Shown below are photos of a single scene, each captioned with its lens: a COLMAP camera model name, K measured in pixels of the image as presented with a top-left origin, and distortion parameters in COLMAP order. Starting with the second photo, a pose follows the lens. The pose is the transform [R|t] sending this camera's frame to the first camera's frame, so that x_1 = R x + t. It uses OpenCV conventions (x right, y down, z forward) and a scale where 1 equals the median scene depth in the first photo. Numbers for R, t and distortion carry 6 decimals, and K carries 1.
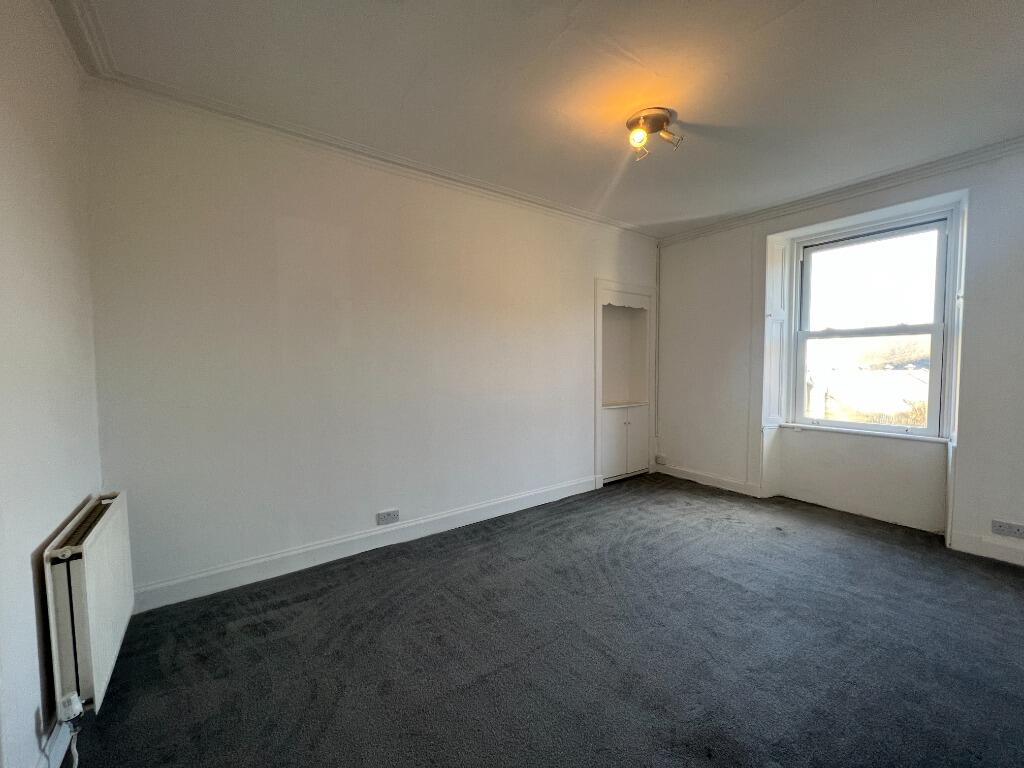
lens RADIAL K [[407.1, 0, 512.0], [0, 407.1, 384.0], [0, 0, 1]] dist [0.000598, 0.000020]
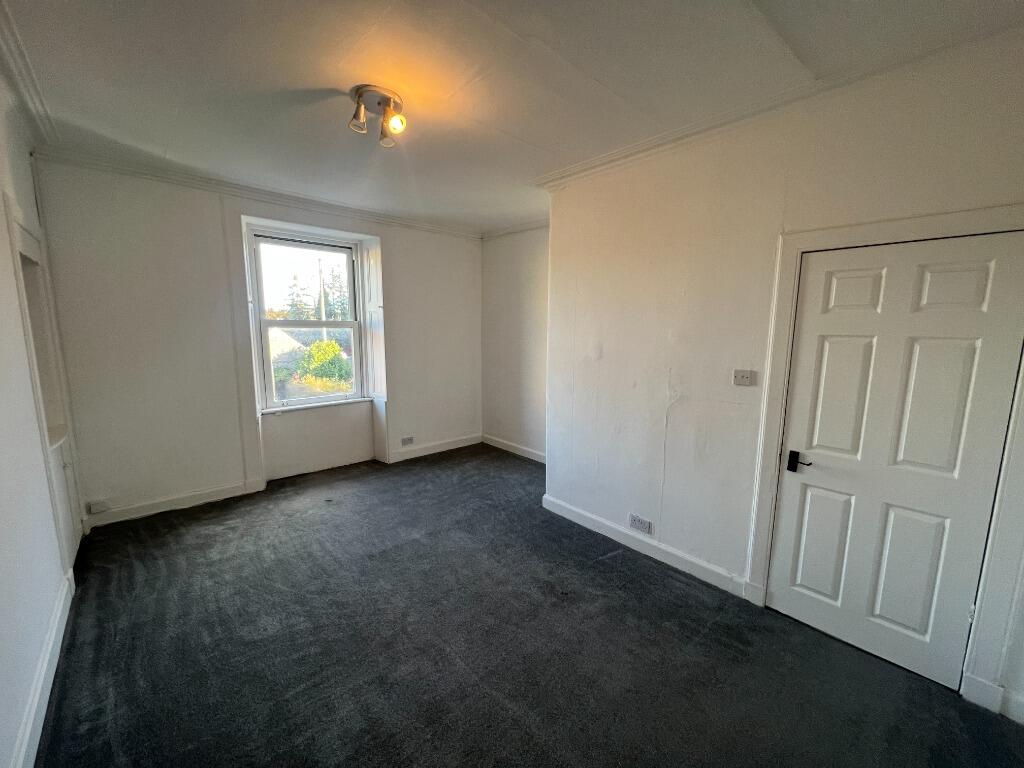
lens RADIAL K [[407.1, 0, 512.0], [0, 407.1, 384.0], [0, 0, 1]] dist [0.000598, 0.000020]
pose [[-0.116695, -0.127057, 0.985007, -0.420060], [0.044767, 0.990102, 0.133018, -0.081118], [-0.992158, 0.059618, -0.109852, 0.533481]]
